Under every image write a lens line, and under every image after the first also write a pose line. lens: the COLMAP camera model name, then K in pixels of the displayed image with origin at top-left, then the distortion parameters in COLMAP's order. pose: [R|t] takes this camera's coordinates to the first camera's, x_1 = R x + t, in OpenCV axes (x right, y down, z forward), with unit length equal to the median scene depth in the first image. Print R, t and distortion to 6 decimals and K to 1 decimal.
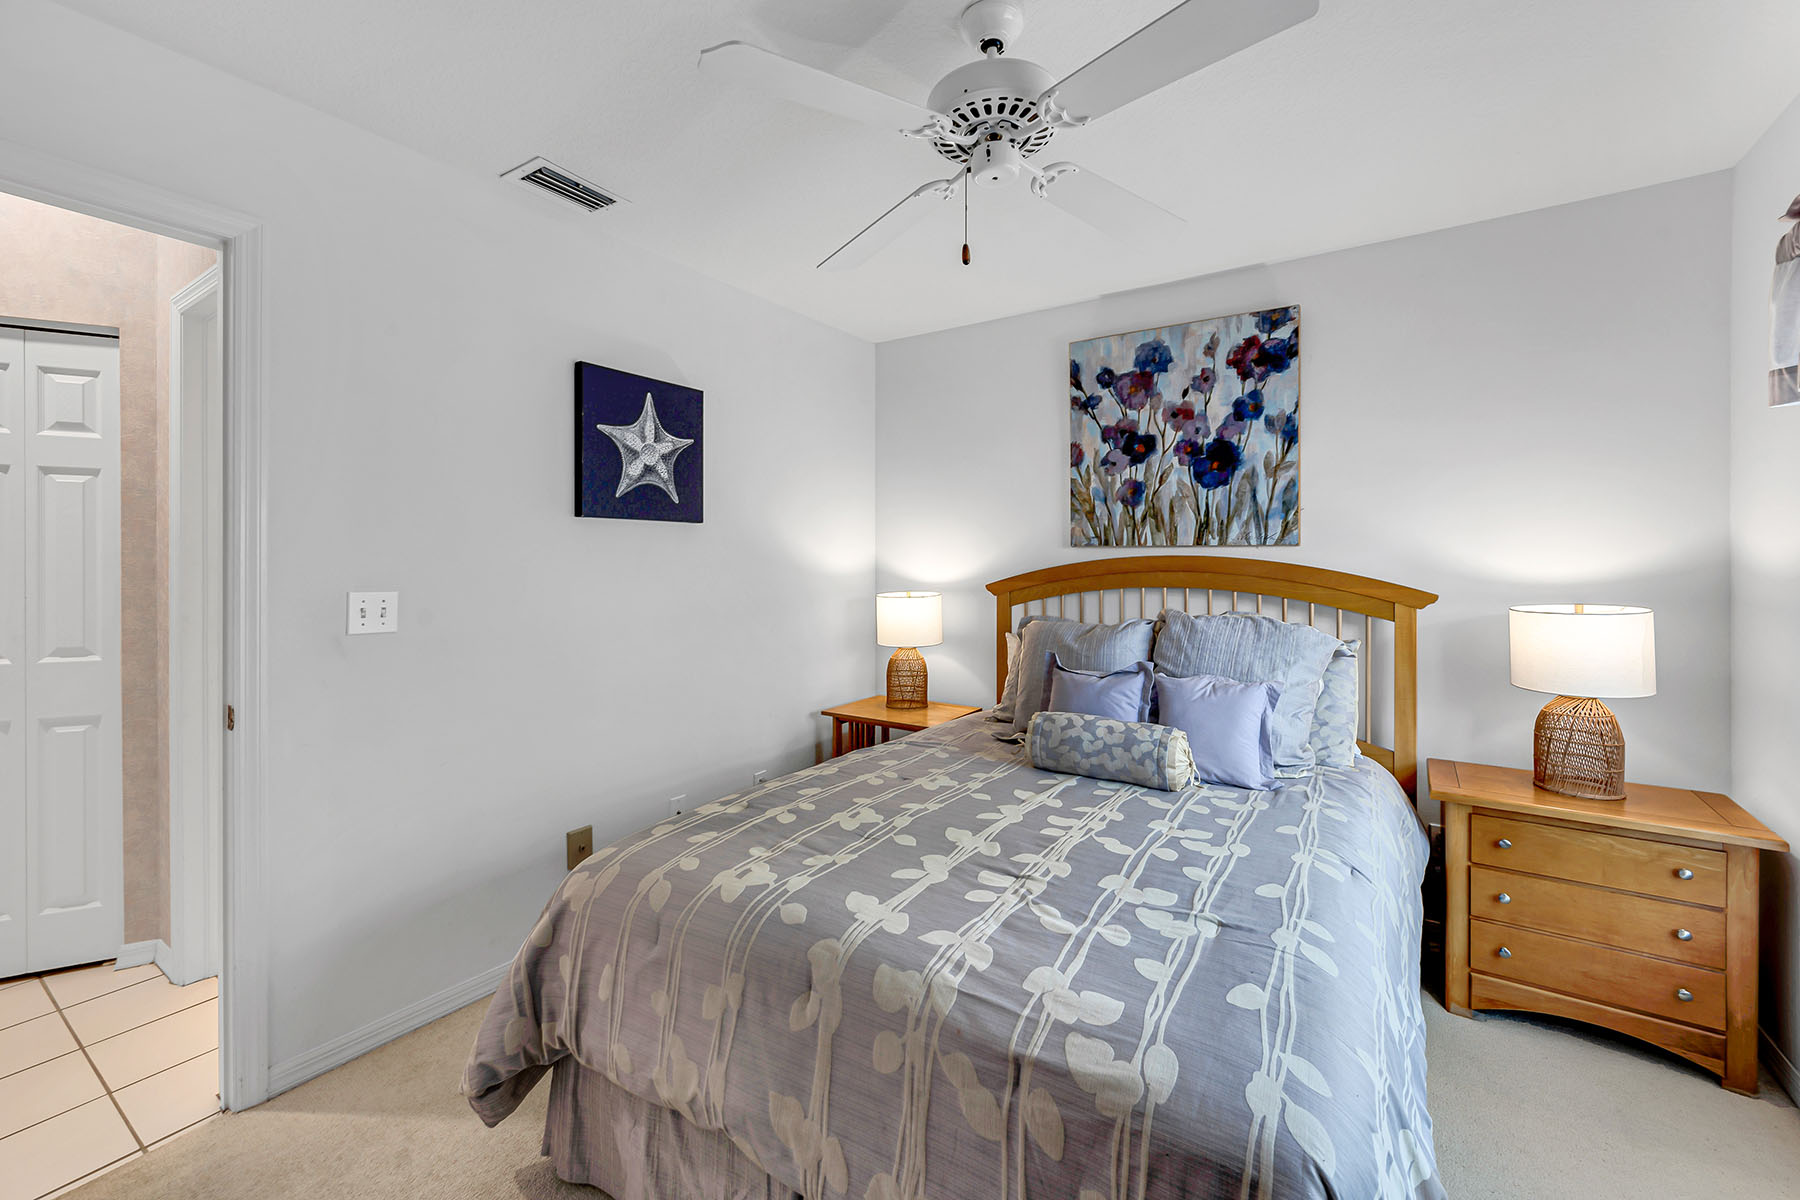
lens RADIAL K [[729.4, 0, 905.0], [0, 729.4, 565.6], [0, 0, 1]] dist [-0.001213, 0.000650]
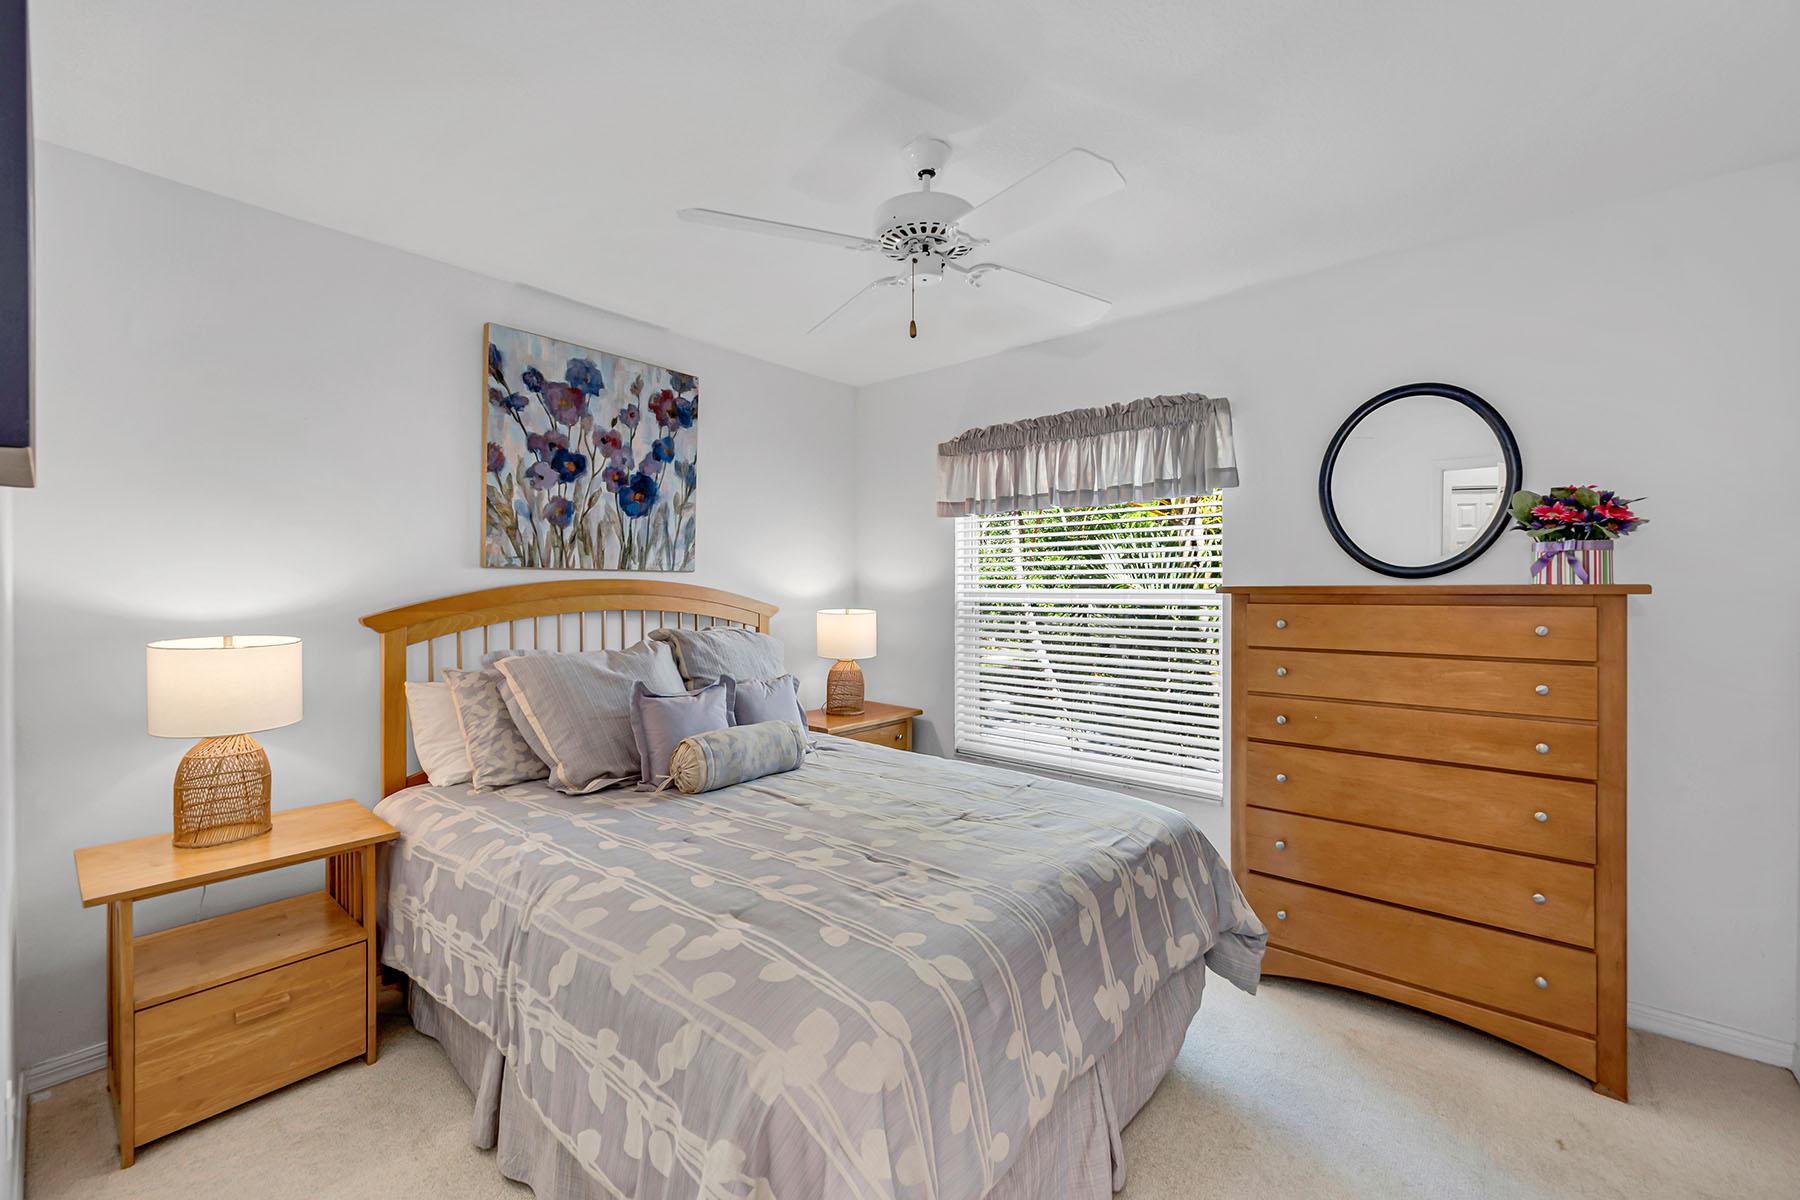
lens RADIAL K [[729.4, 0, 902.2], [0, 729.4, 588.7], [0, 0, 1]] dist [-0.001213, 0.000650]
pose [[0.102190, -0.004300, 0.994756, -0.595943], [0.005612, 0.999977, 0.003746, -0.001860], [-0.994749, 0.005200, 0.102212, 0.480913]]
